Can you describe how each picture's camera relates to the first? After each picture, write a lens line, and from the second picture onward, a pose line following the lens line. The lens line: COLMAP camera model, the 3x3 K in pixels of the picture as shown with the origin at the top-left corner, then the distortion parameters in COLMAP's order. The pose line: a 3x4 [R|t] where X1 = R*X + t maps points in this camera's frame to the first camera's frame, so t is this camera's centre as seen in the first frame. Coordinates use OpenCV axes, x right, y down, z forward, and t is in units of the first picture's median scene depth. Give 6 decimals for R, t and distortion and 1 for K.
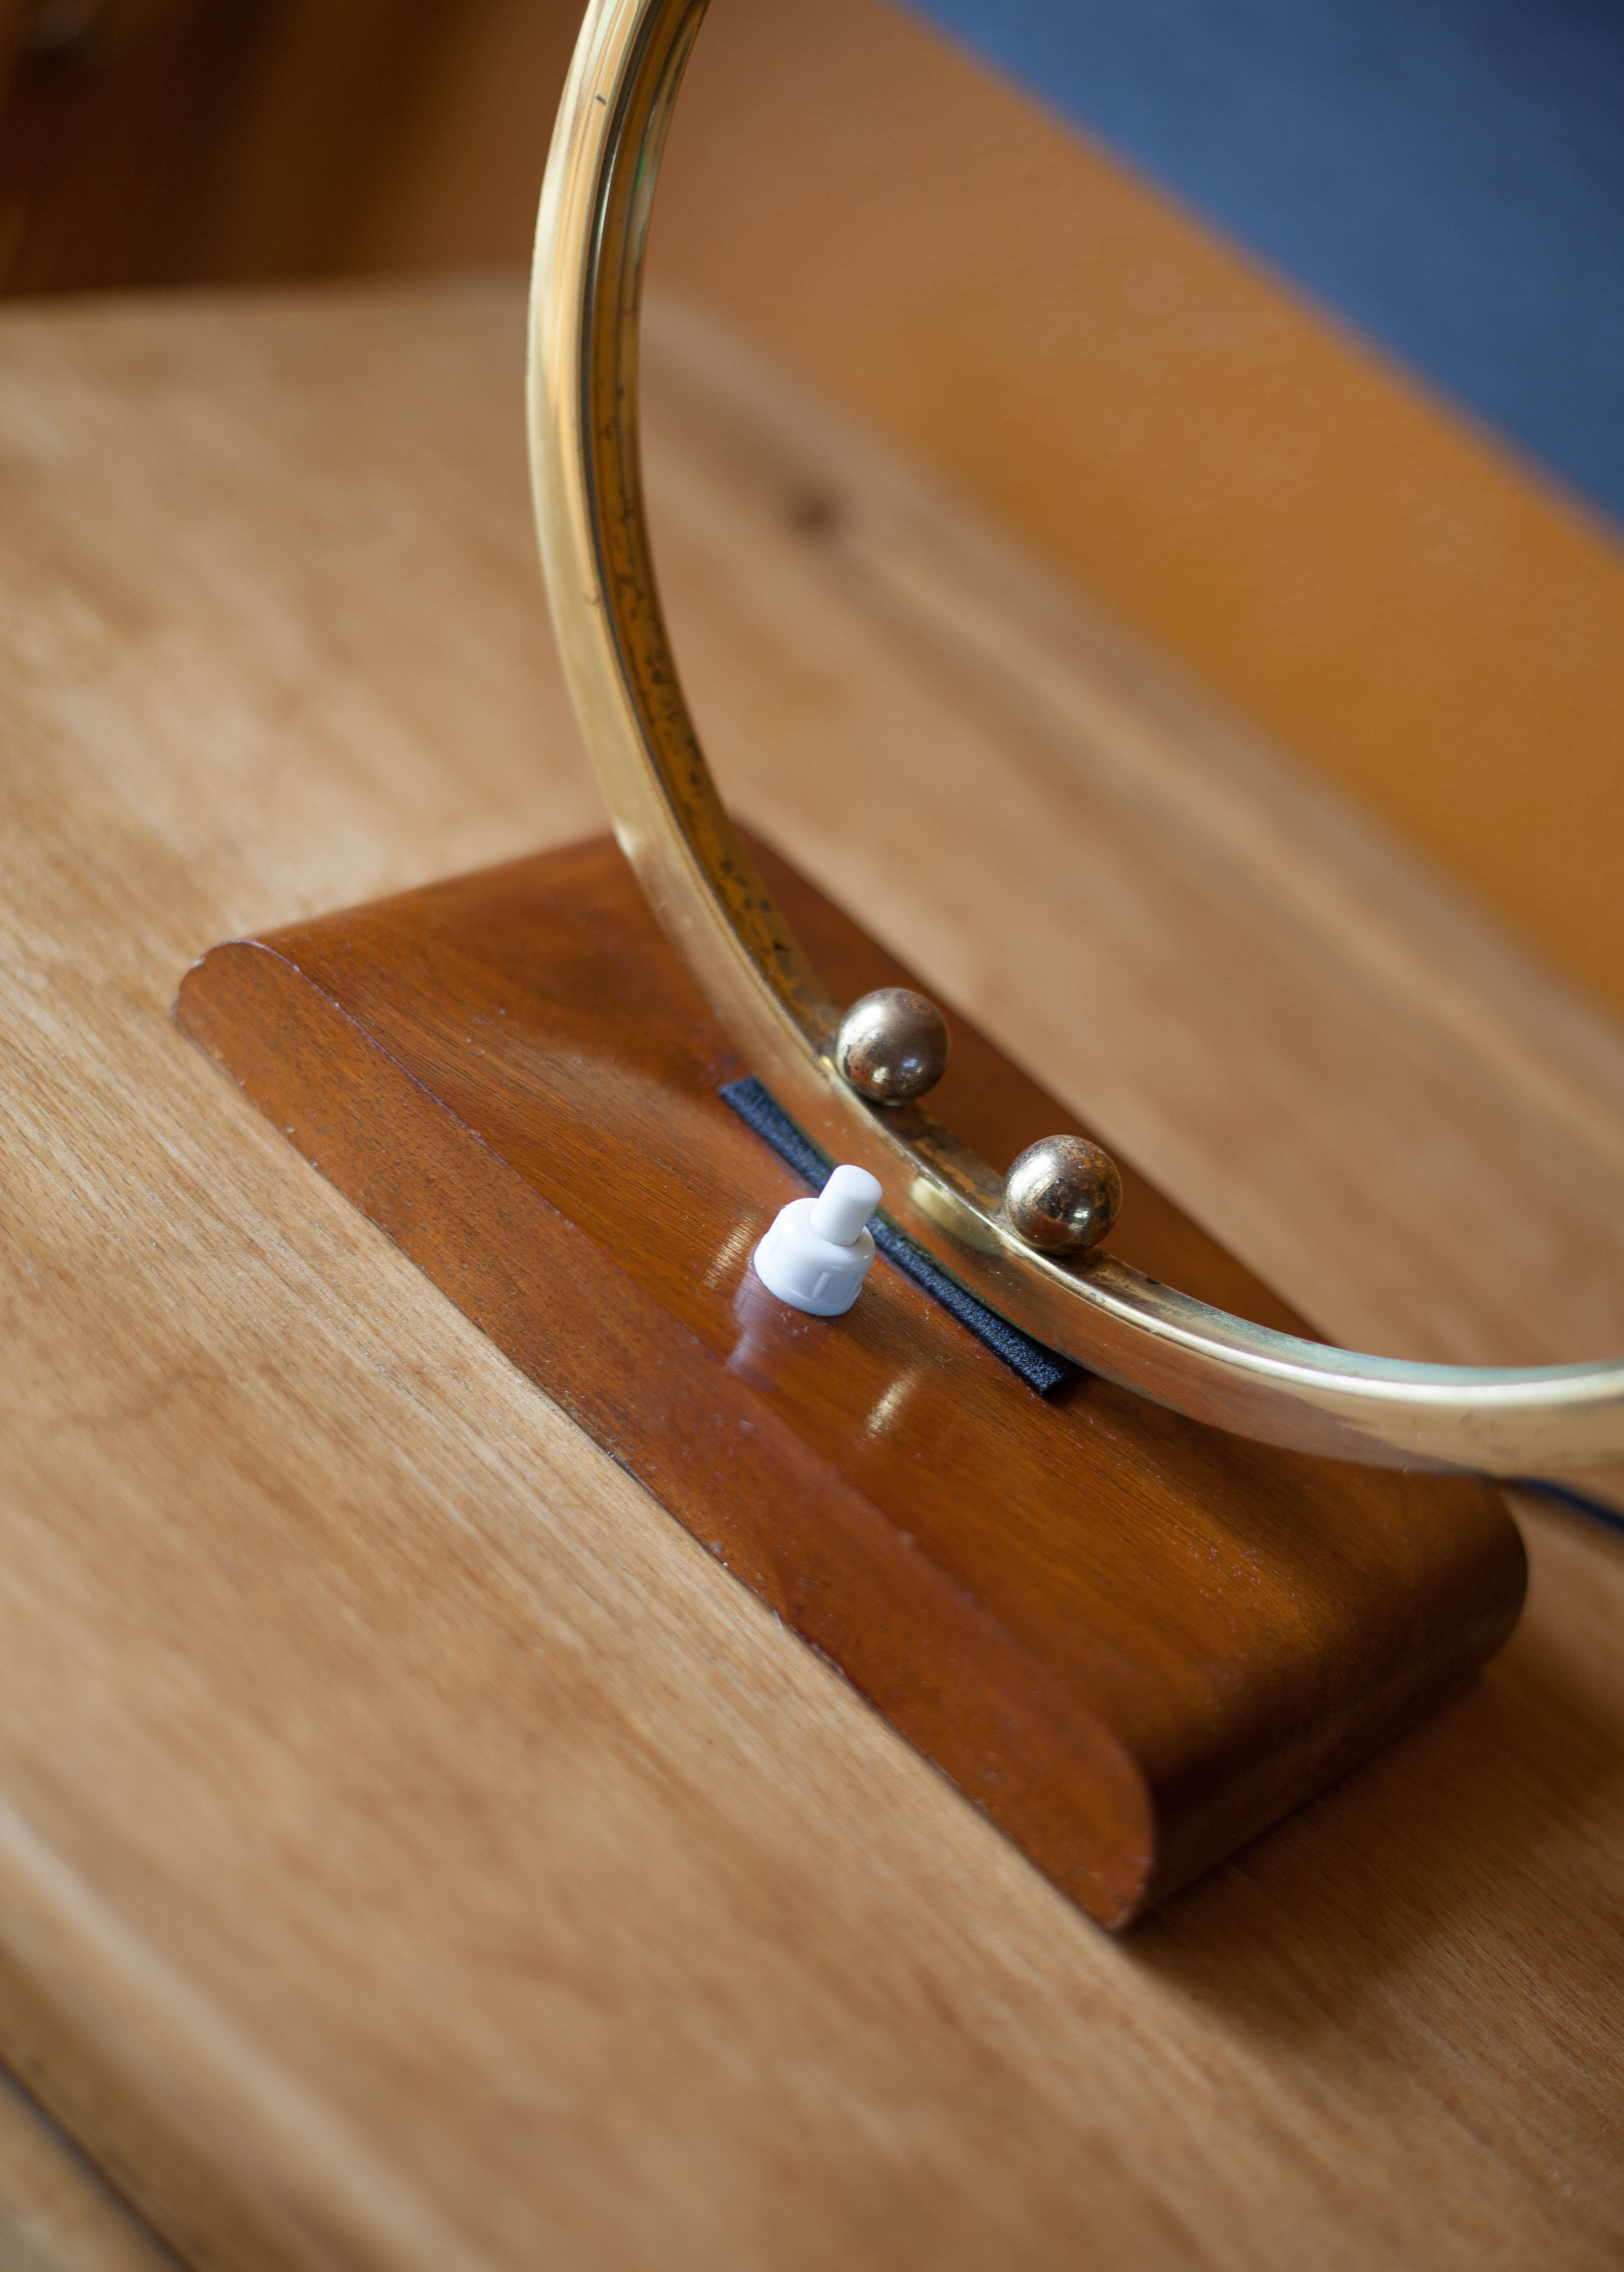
lens RADIAL K [[3938.1, 0, 981.6], [0, 3938.1, 1137.1], [0, 0, 1]] dist [-0.122991, -0.077956]
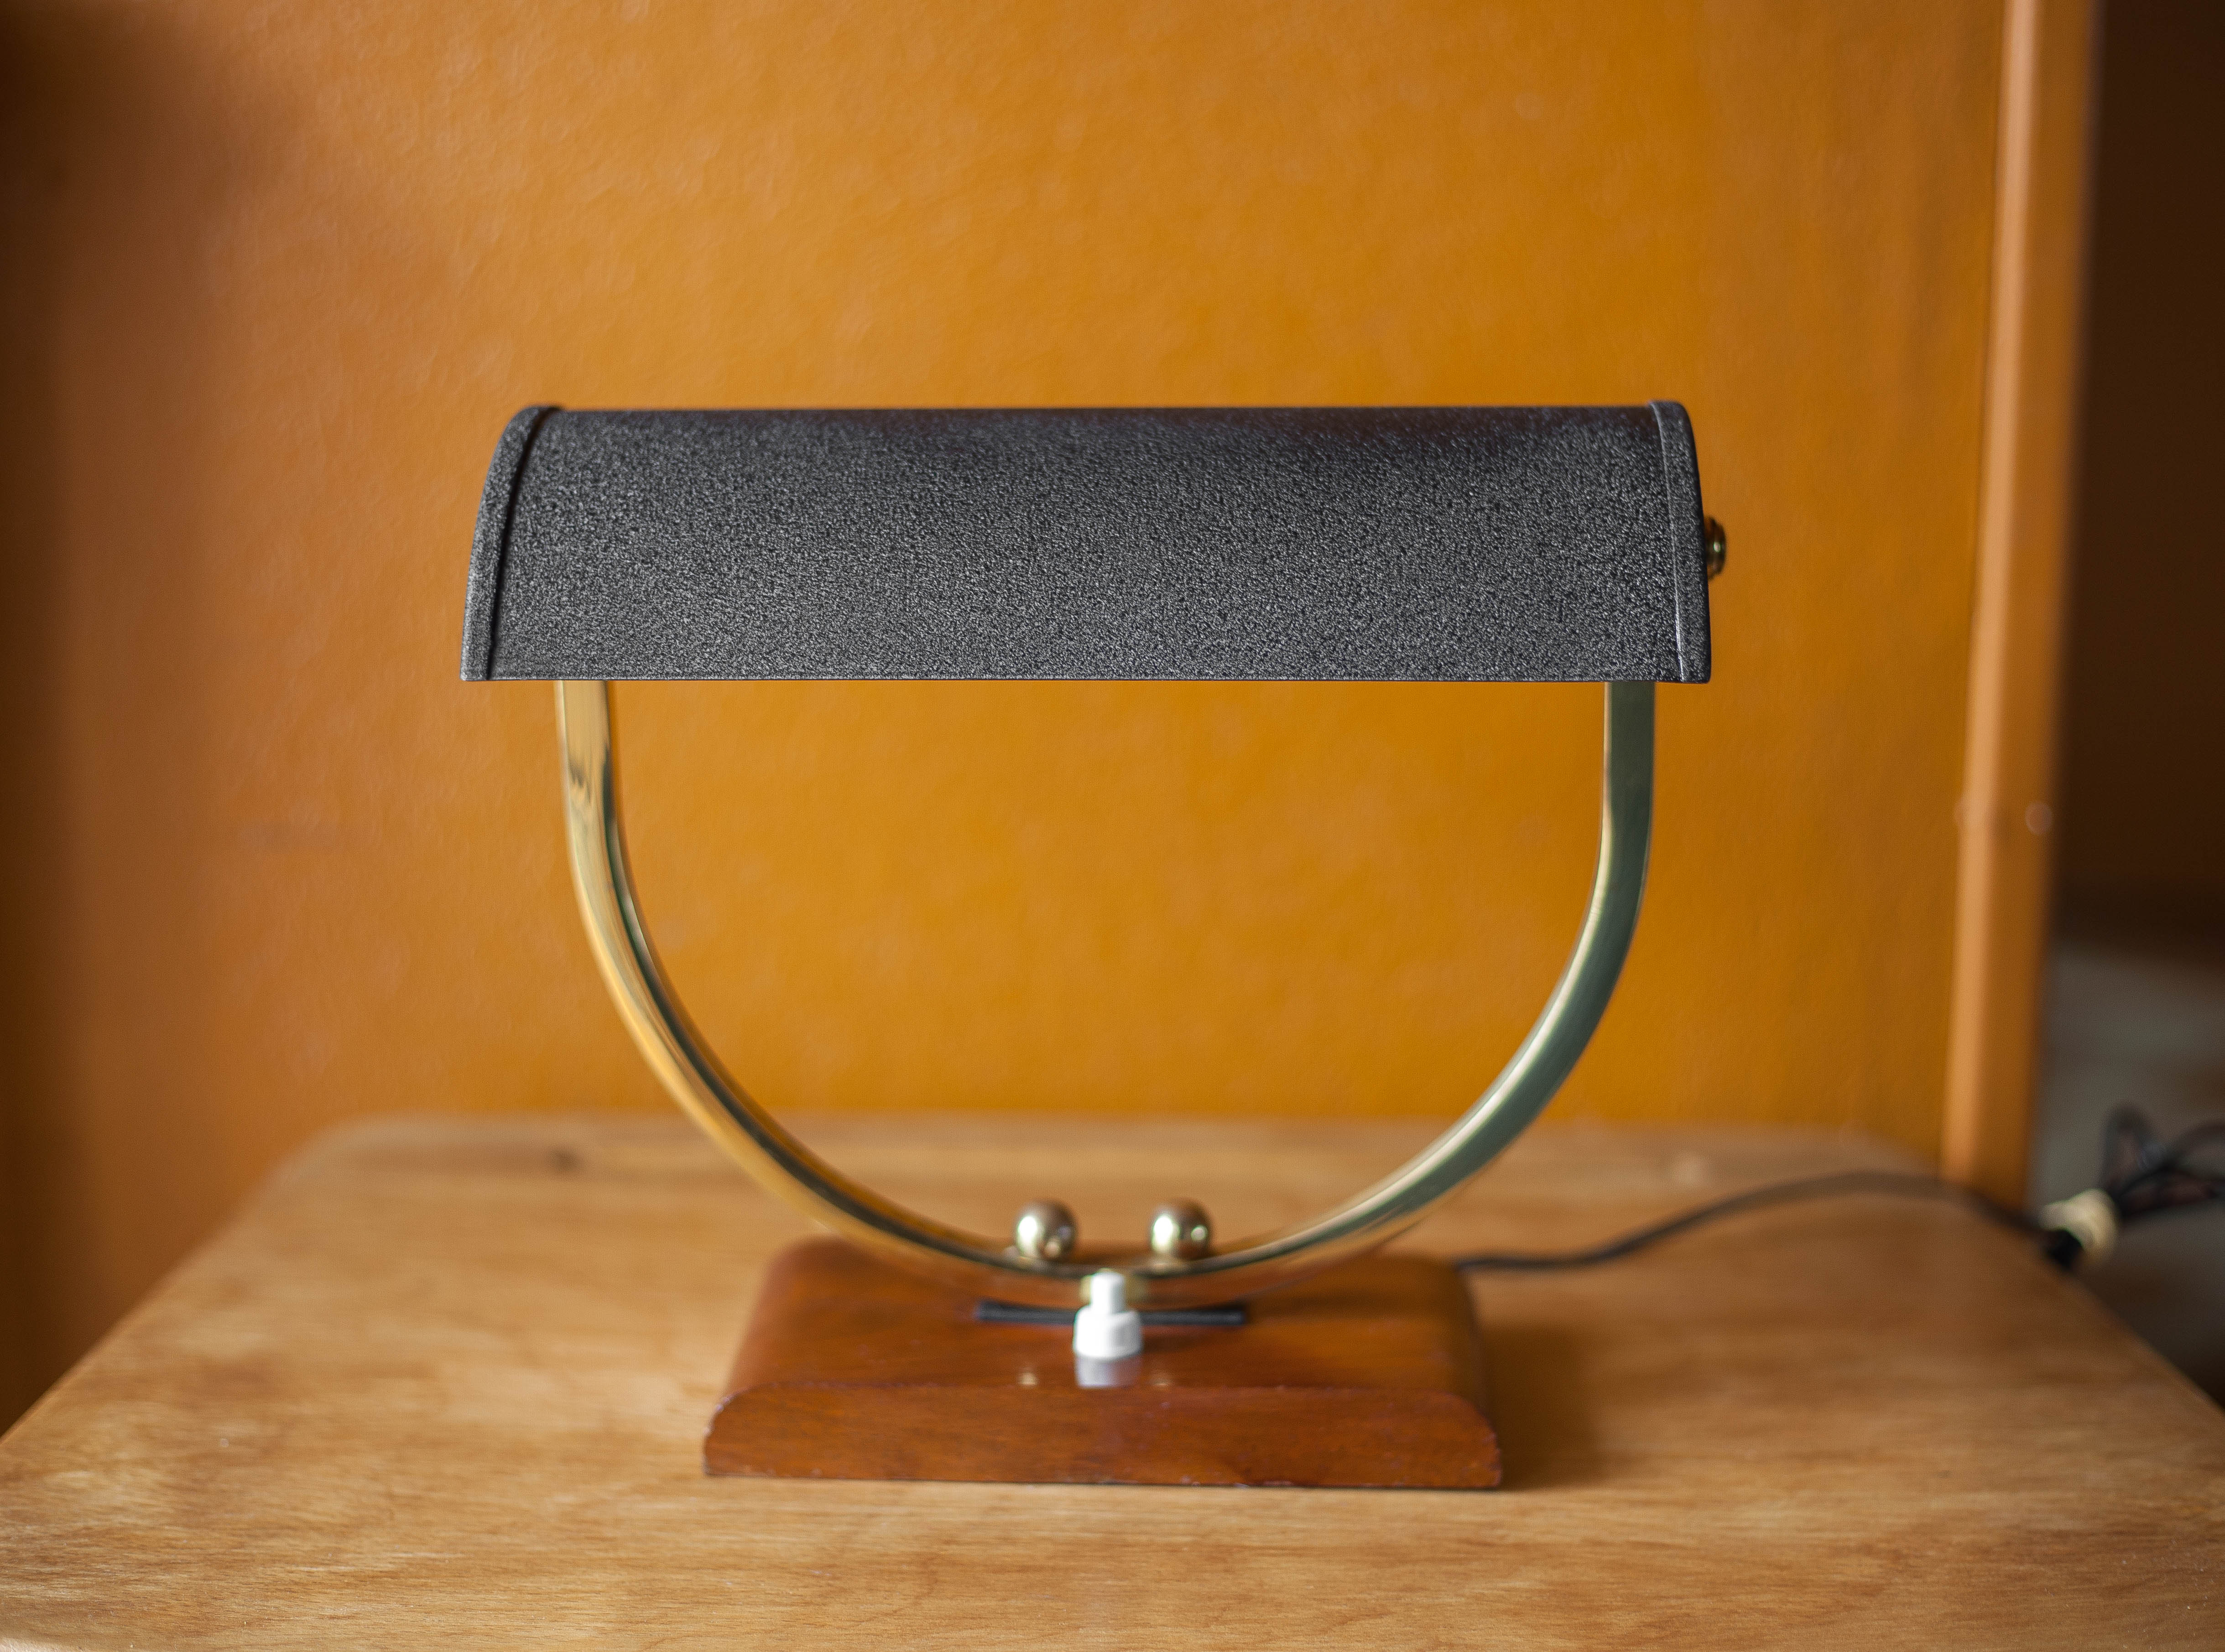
lens RADIAL K [[3874.9, 0, 1085.2], [0, 3874.9, 826.5], [0, 0, 1]] dist [-0.090839, -0.104313]
pose [[0.729767, -0.526698, 0.435923, -0.737568], [0.620629, 0.777803, -0.099209, 0.020721], [-0.286809, 0.342946, 0.894499, -0.679543]]
